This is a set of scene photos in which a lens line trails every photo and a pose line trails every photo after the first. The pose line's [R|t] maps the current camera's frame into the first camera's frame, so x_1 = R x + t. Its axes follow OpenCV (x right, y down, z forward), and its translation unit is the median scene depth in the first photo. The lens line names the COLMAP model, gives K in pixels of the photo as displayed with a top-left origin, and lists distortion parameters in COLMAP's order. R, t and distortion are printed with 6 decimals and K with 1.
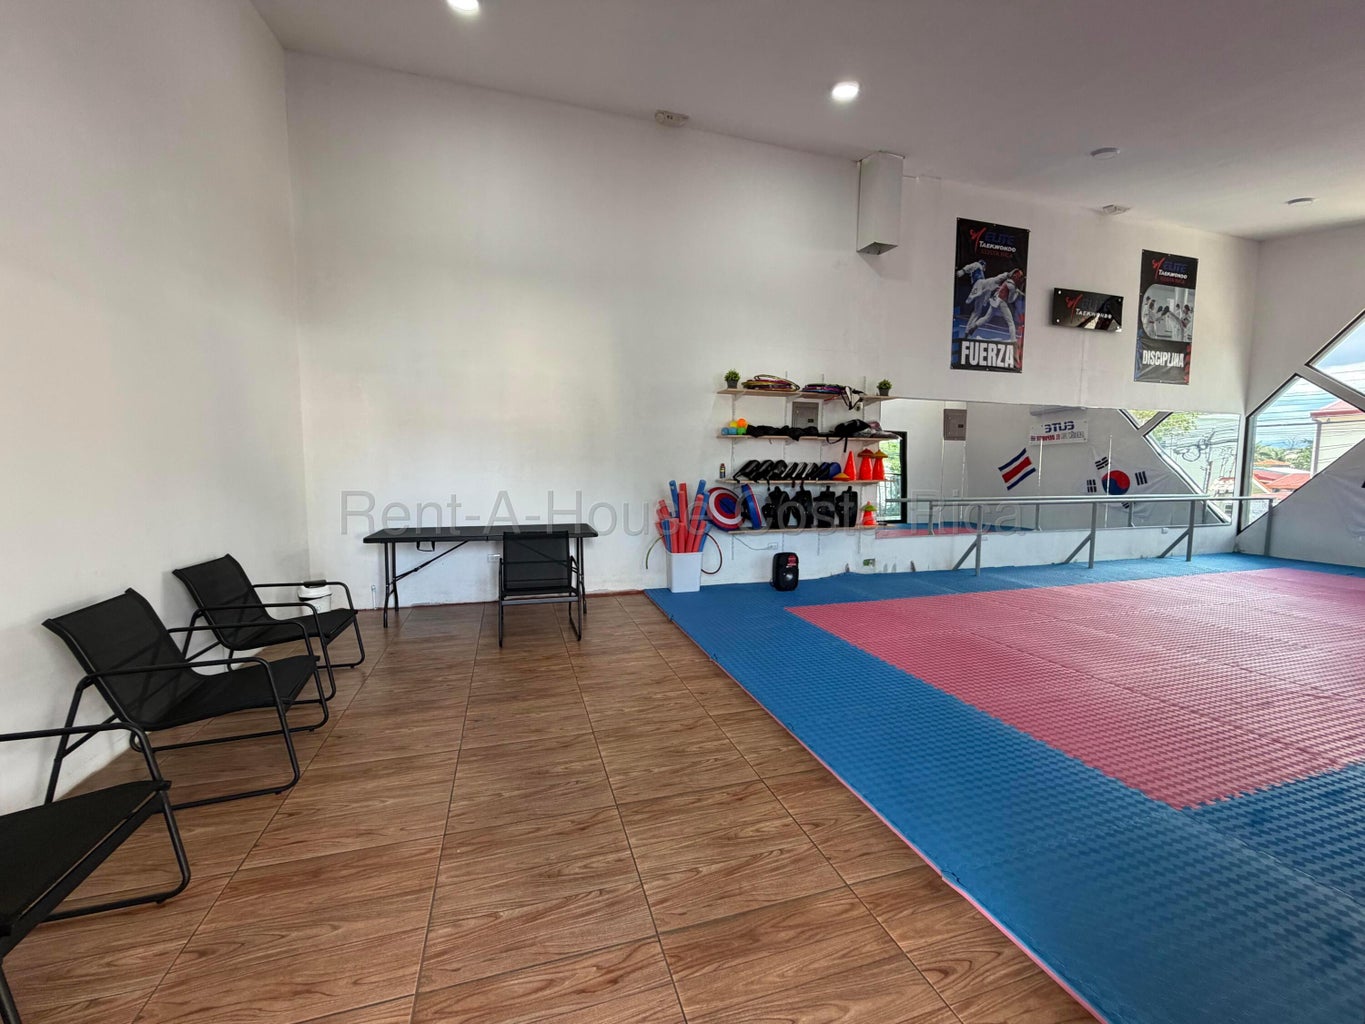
lens RADIAL K [[546.5, 0, 678.2], [0, 546.5, 516.1], [0, 0, 1]] dist [-0.001709, 0.000866]
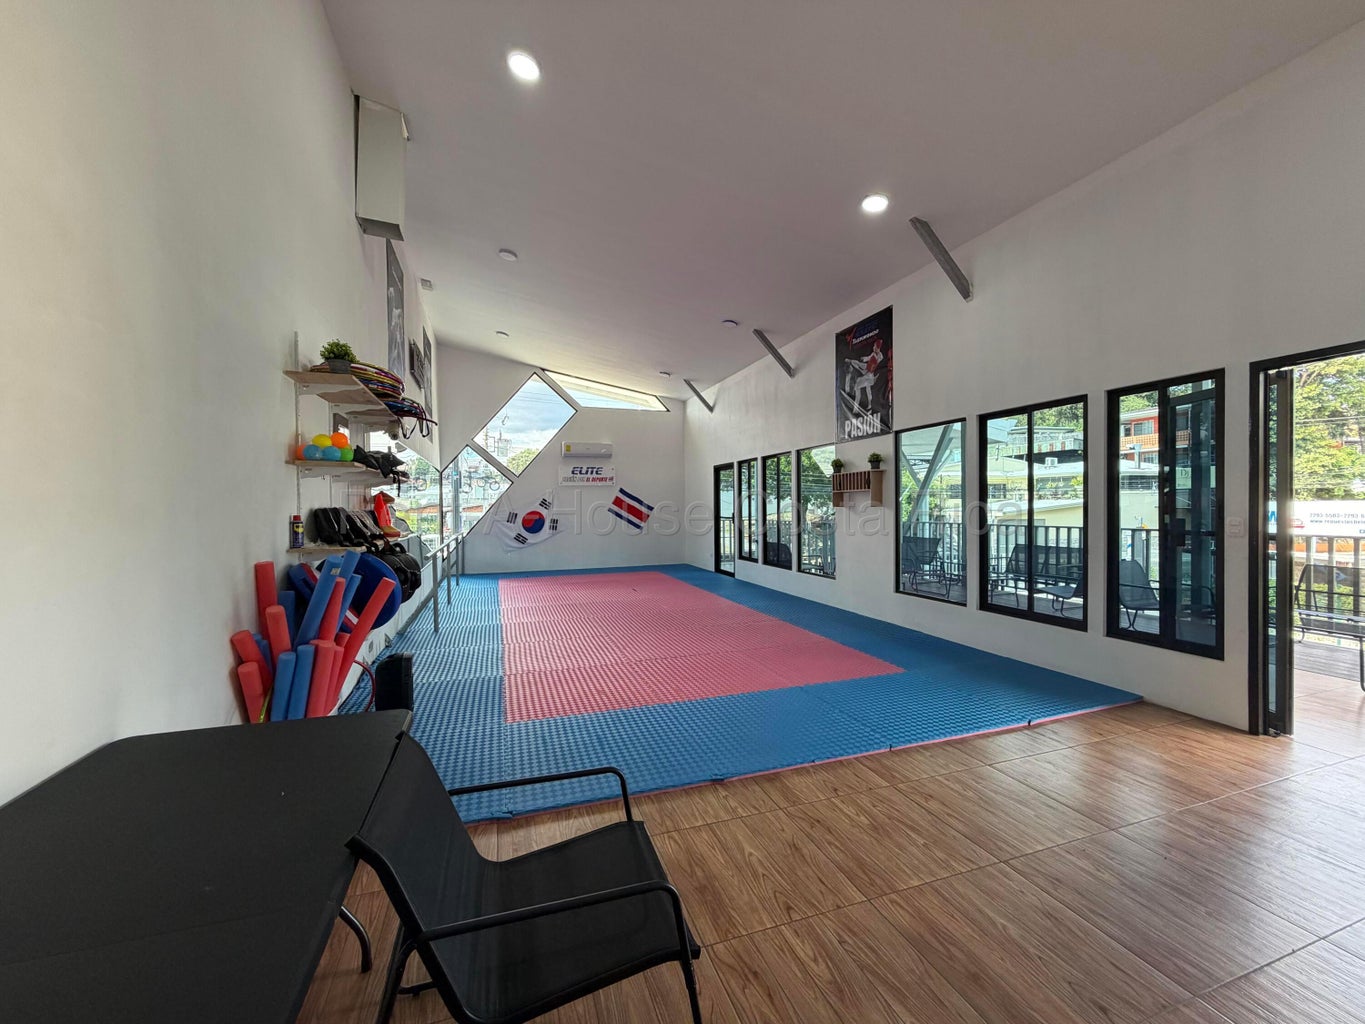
lens RADIAL K [[546.5, 0, 678.2], [0, 546.5, 516.1], [0, 0, 1]] dist [-0.001709, 0.000866]
pose [[-0.032759, -0.021133, 0.999240, -0.403497], [0.094219, 0.995259, 0.024138, -0.071078], [-0.995012, 0.094938, -0.030613, 0.636154]]
